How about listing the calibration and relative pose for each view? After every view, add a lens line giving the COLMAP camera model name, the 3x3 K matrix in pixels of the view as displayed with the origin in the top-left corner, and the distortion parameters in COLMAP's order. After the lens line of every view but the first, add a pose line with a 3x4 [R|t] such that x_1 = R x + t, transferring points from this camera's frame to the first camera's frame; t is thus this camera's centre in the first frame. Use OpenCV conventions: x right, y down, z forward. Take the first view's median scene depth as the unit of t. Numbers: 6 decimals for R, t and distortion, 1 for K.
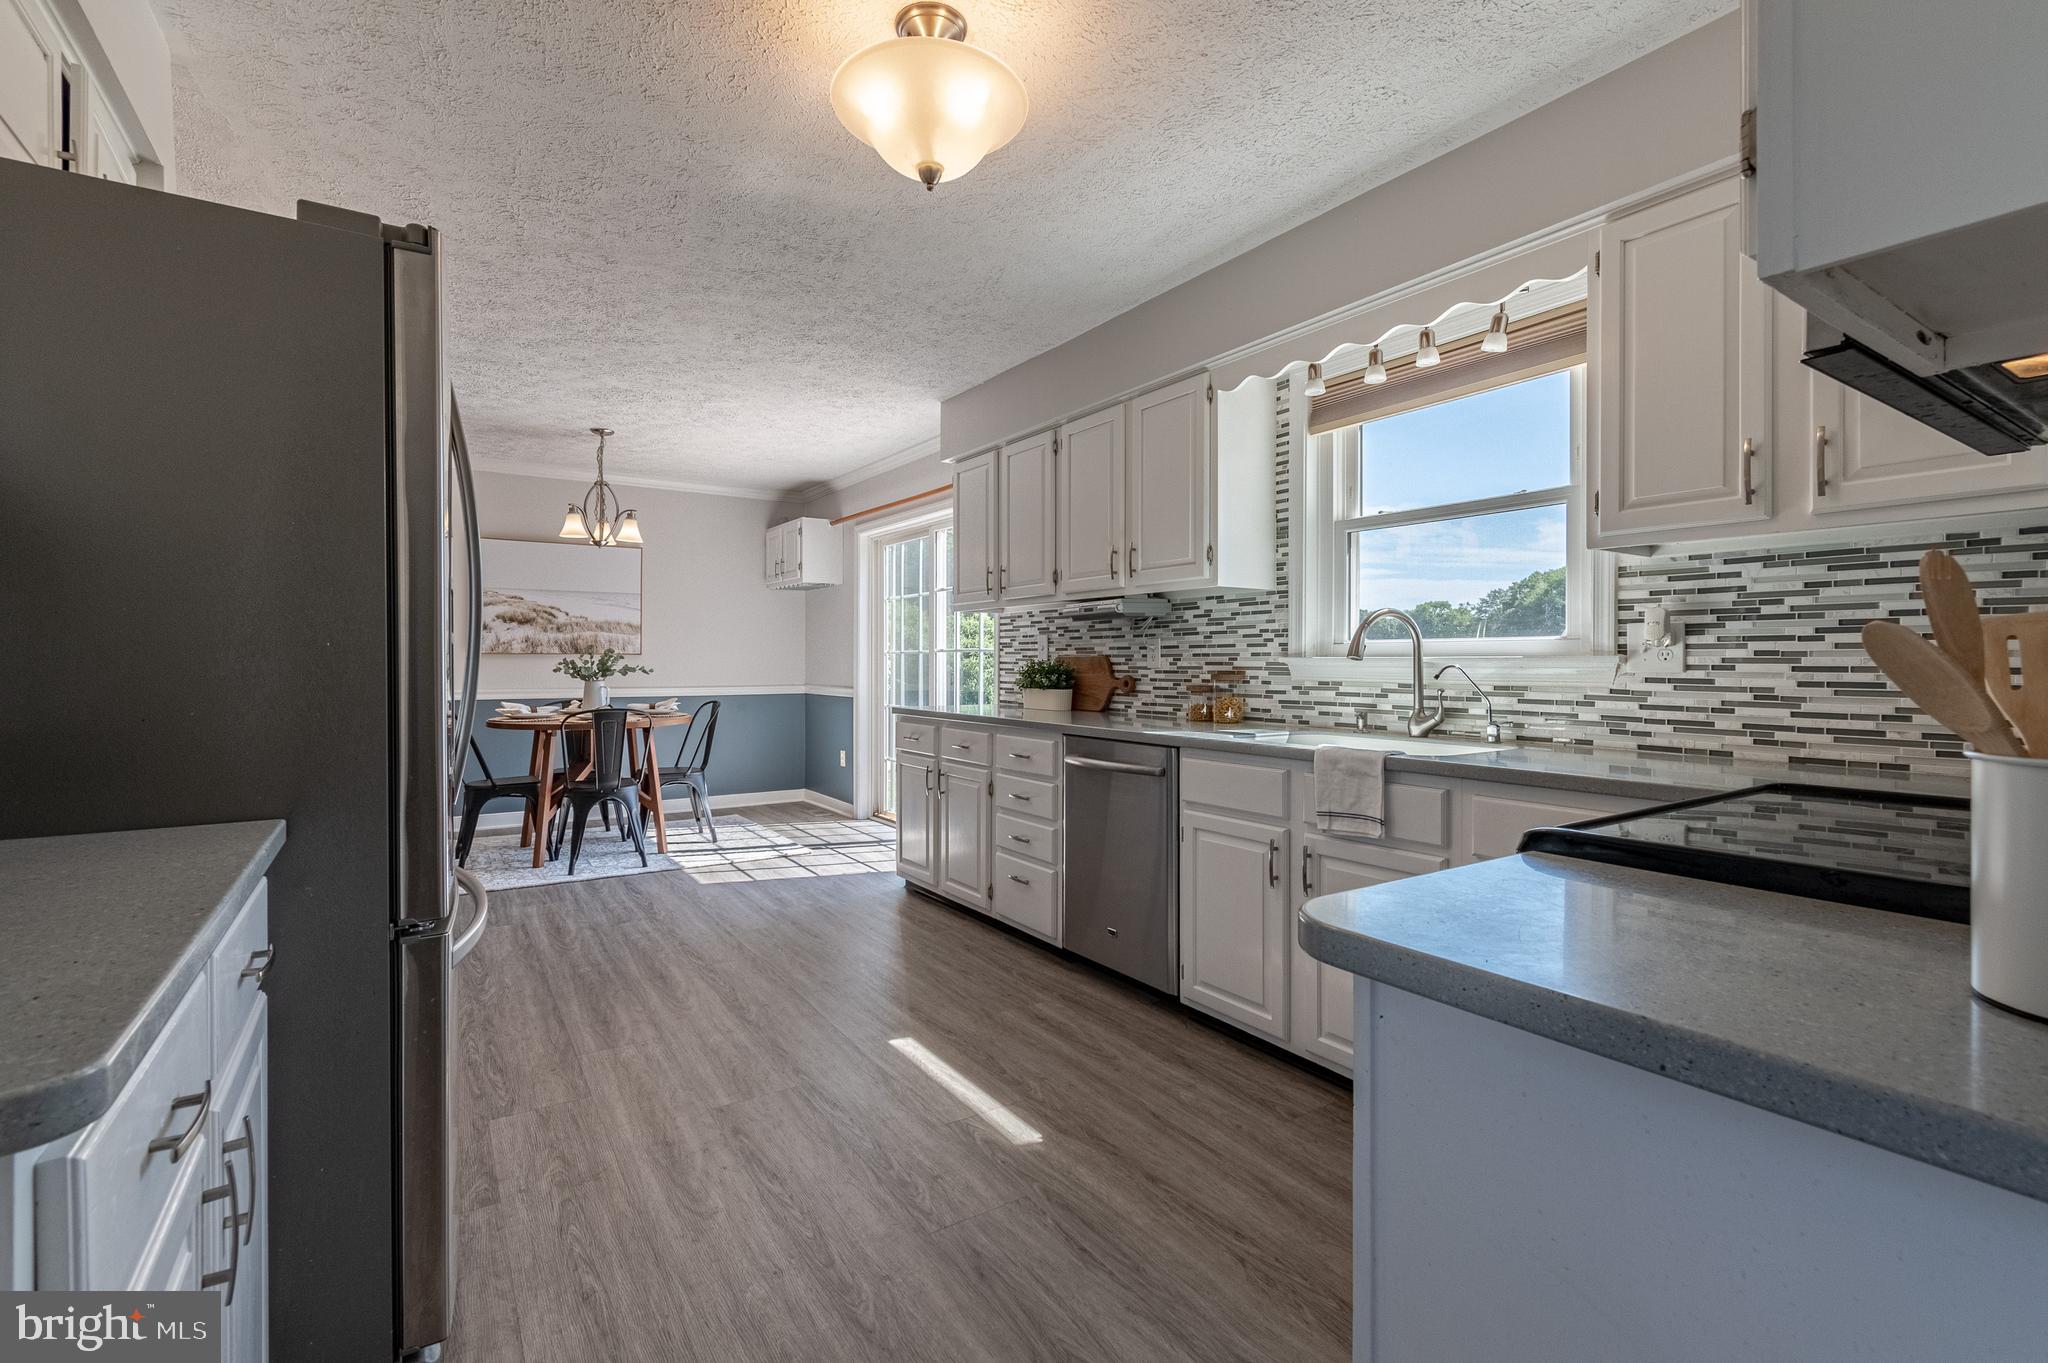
lens RADIAL K [[921.3, 0, 1048.1], [0, 921.3, 665.9], [0, 0, 1]] dist [0.000092, 0.000054]
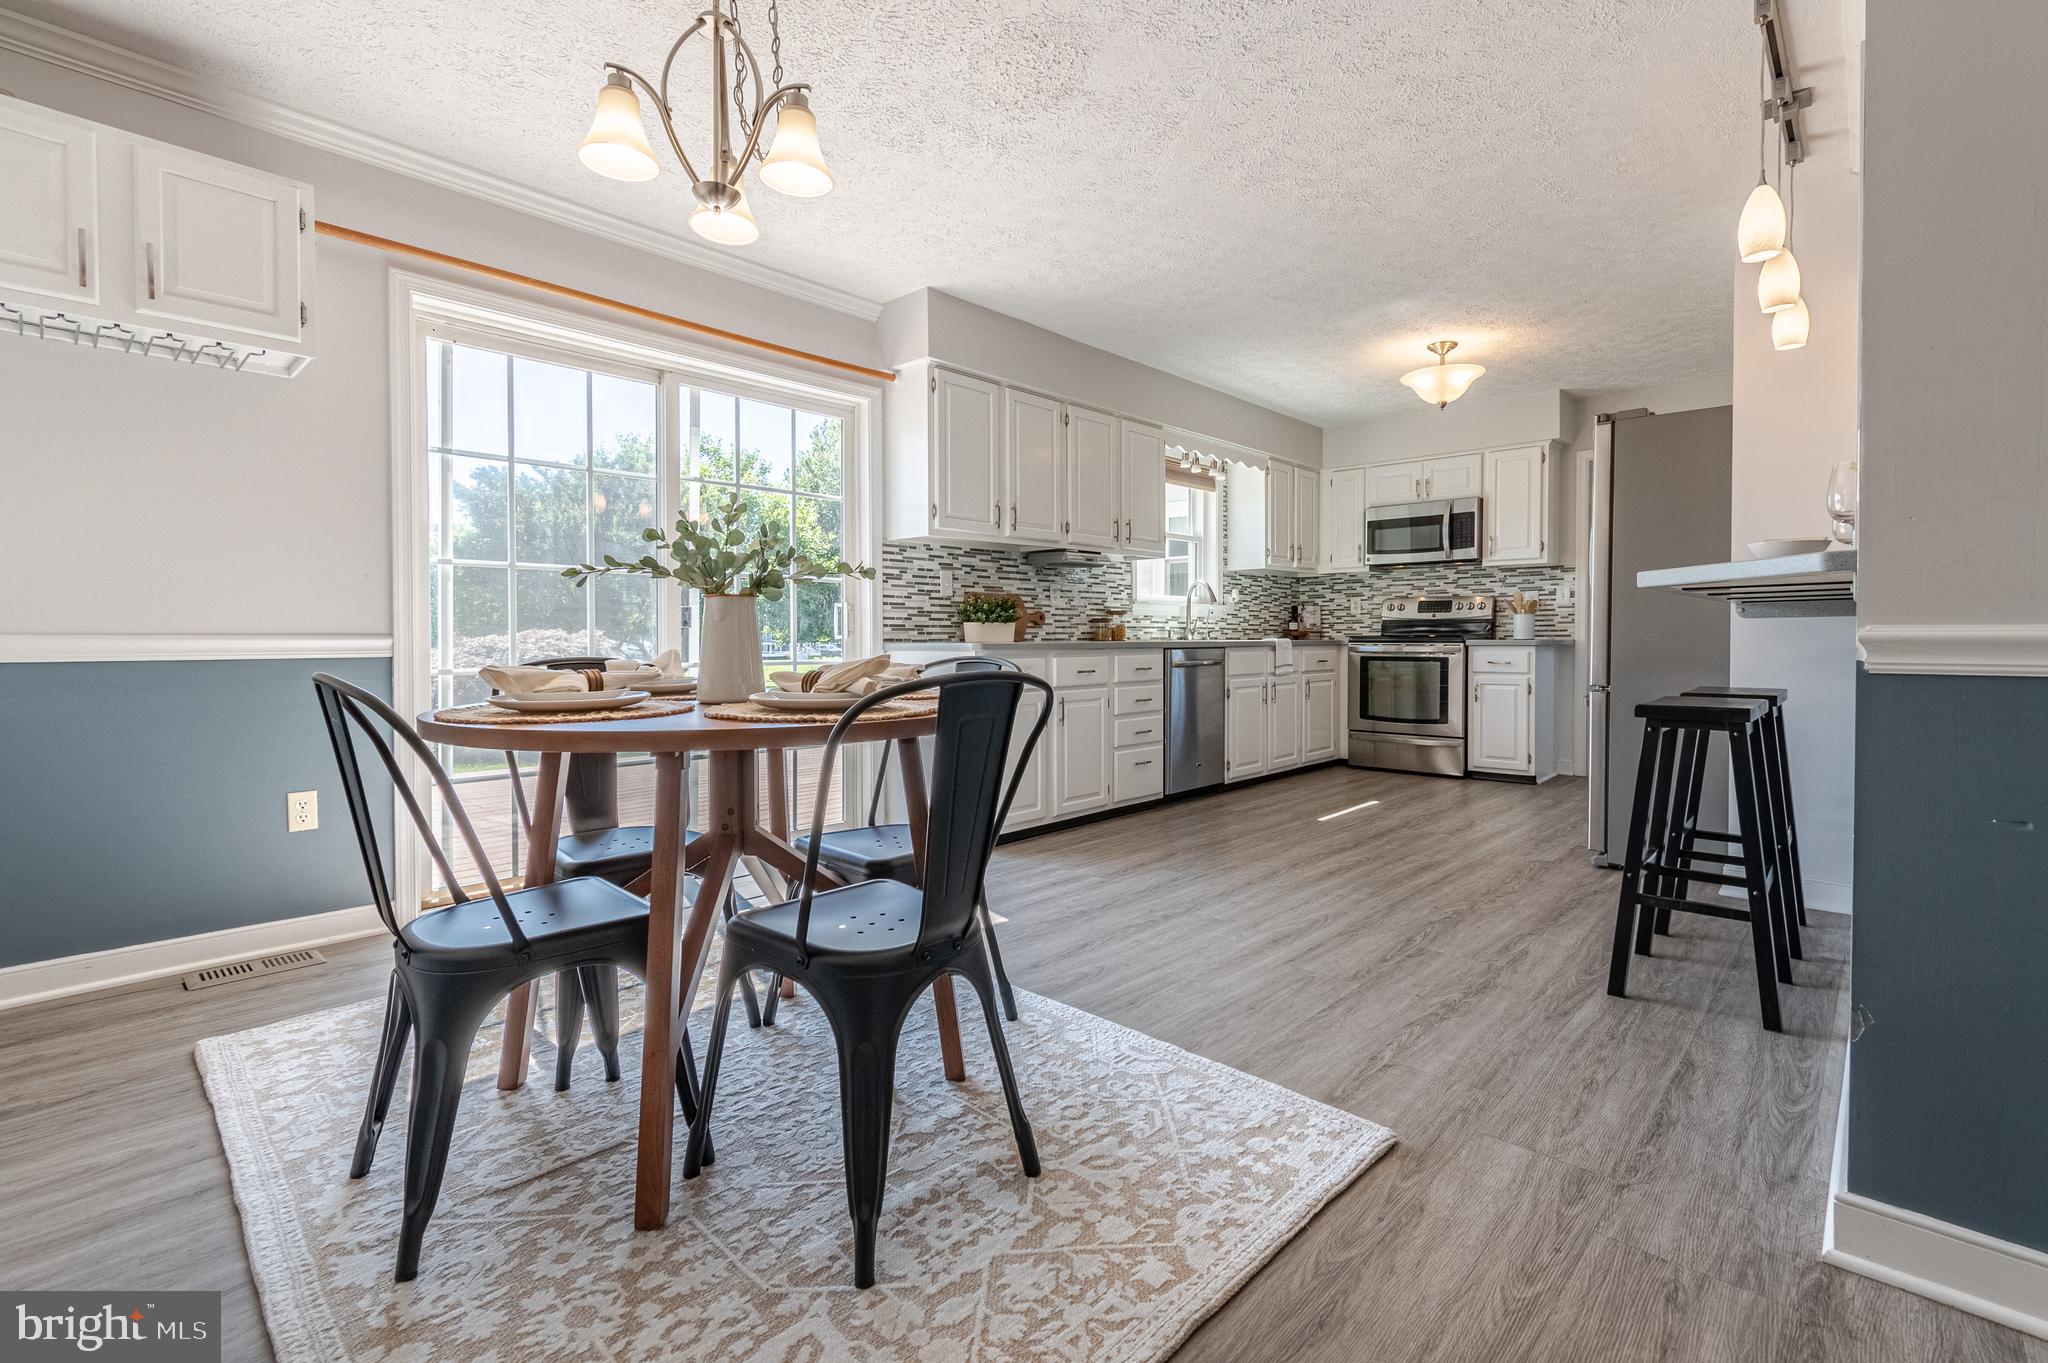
lens RADIAL K [[917.0, 0, 1008.5], [0, 917.0, 668.8], [0, 0, 1]] dist [0.000284, 0.000129]
pose [[-0.196490, -0.037302, 0.979796, -1.091512], [0.005620, 0.999217, 0.039168, 0.037895], [-0.980490, 0.013203, -0.196126, 1.231389]]
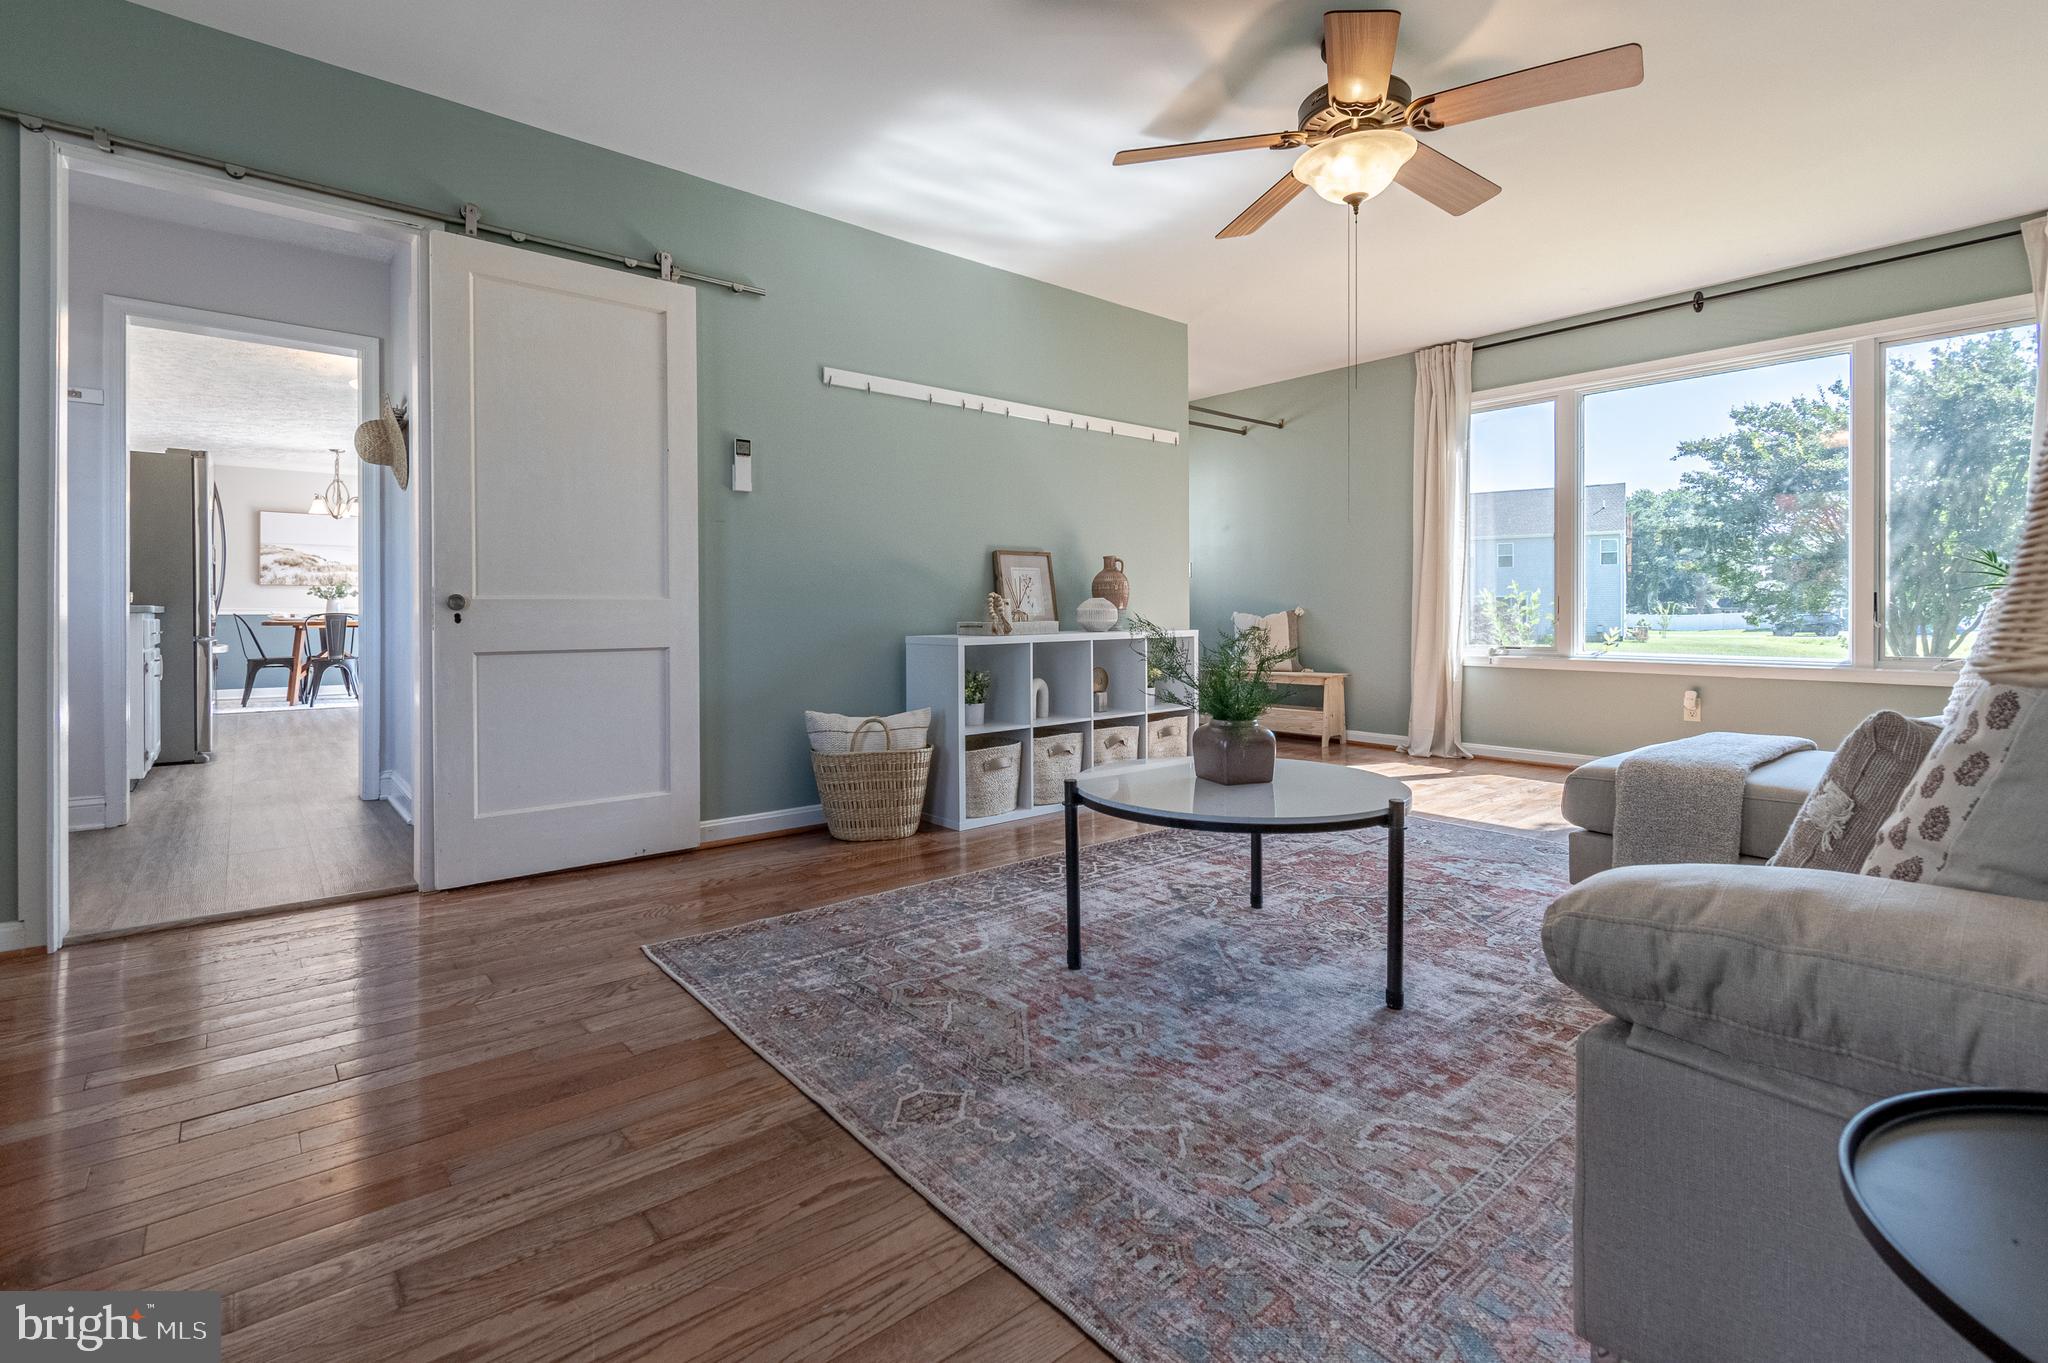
lens RADIAL K [[924.2, 0, 1018.7], [0, 924.2, 616.5], [0, 0, 1]] dist [0.007742, 0.000002]
pose [[0.995695, -0.005226, 0.092543, 0.738832], [0.005360, 0.999985, -0.001195, 0.070060], [-0.092536, 0.001686, 0.995708, -0.989183]]
